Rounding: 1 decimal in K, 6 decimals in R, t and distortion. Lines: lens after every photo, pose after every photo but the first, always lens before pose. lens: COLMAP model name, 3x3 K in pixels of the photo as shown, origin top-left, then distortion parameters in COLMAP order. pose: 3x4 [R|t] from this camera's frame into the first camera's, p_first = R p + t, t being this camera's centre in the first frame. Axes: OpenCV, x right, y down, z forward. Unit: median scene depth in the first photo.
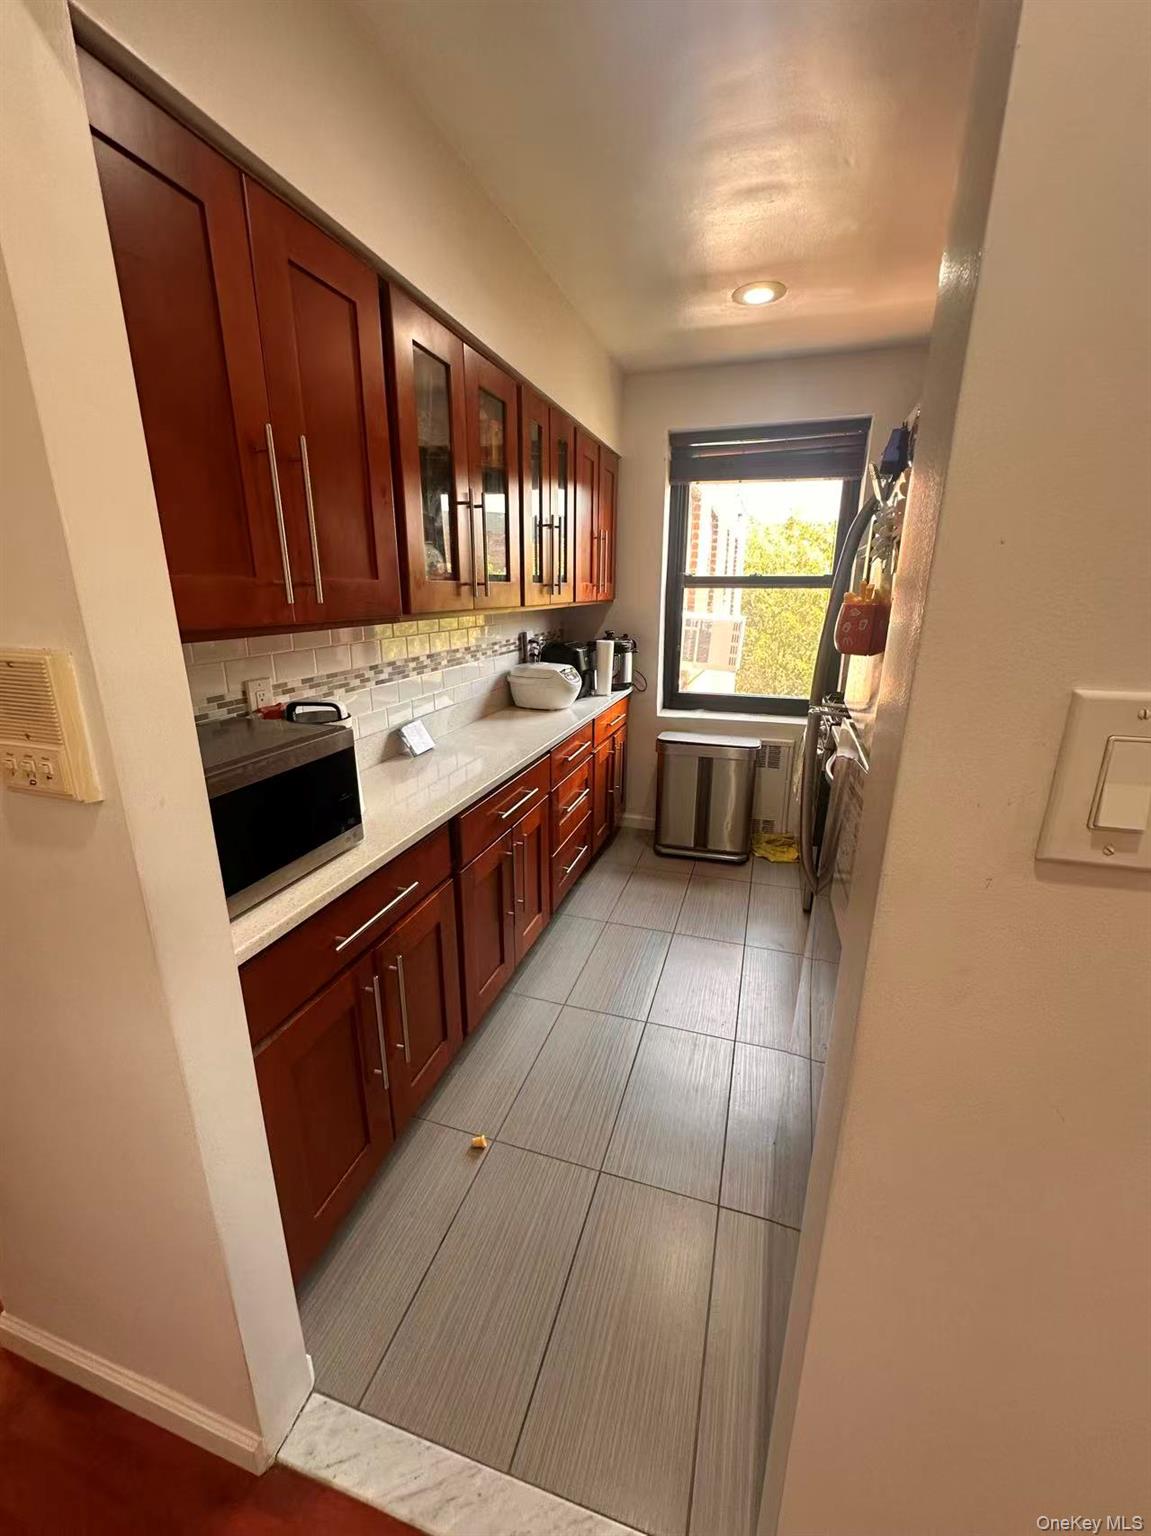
lens RADIAL K [[615.5, 0, 575.5], [0, 615.5, 766.7], [0, 0, 1]] dist [-0.007558, 0.000795]
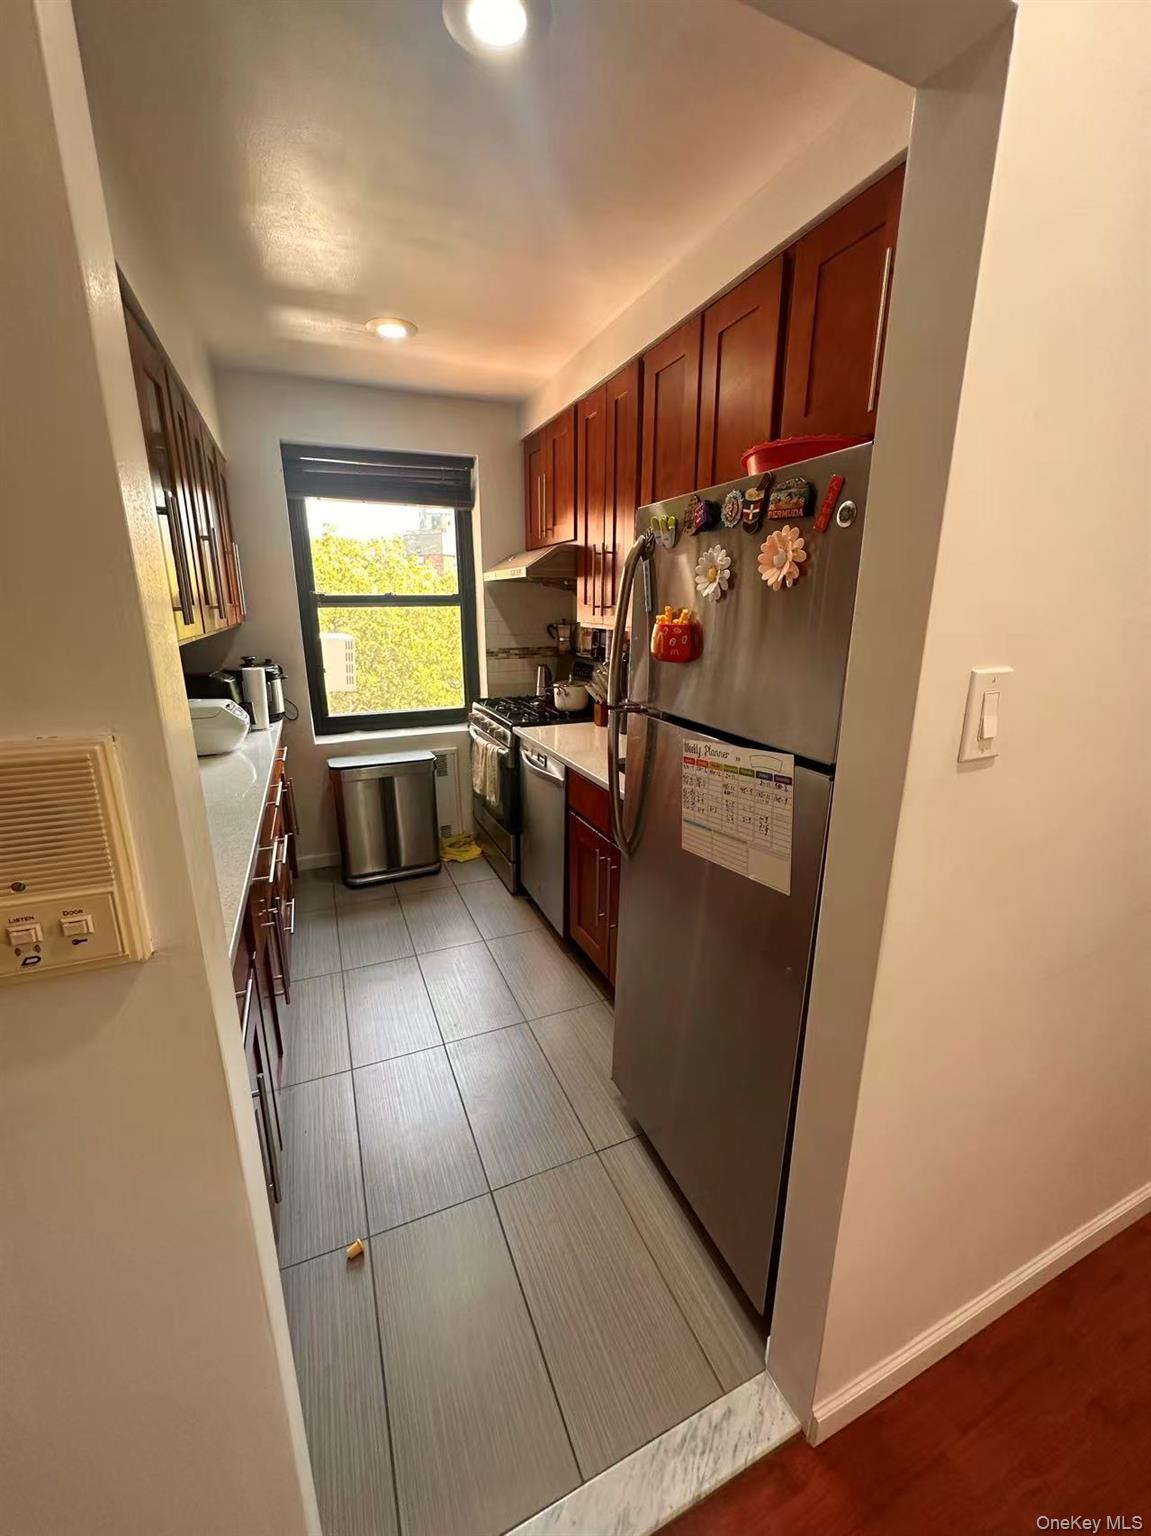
lens RADIAL K [[615.5, 0, 574.7], [0, 615.5, 767.1], [0, 0, 1]] dist [-0.007558, 0.000795]
pose [[0.754657, -0.173608, 0.632734, -0.175975], [0.187498, 0.981206, 0.045593, -0.018532], [-0.628758, 0.084229, 0.773026, 0.040289]]
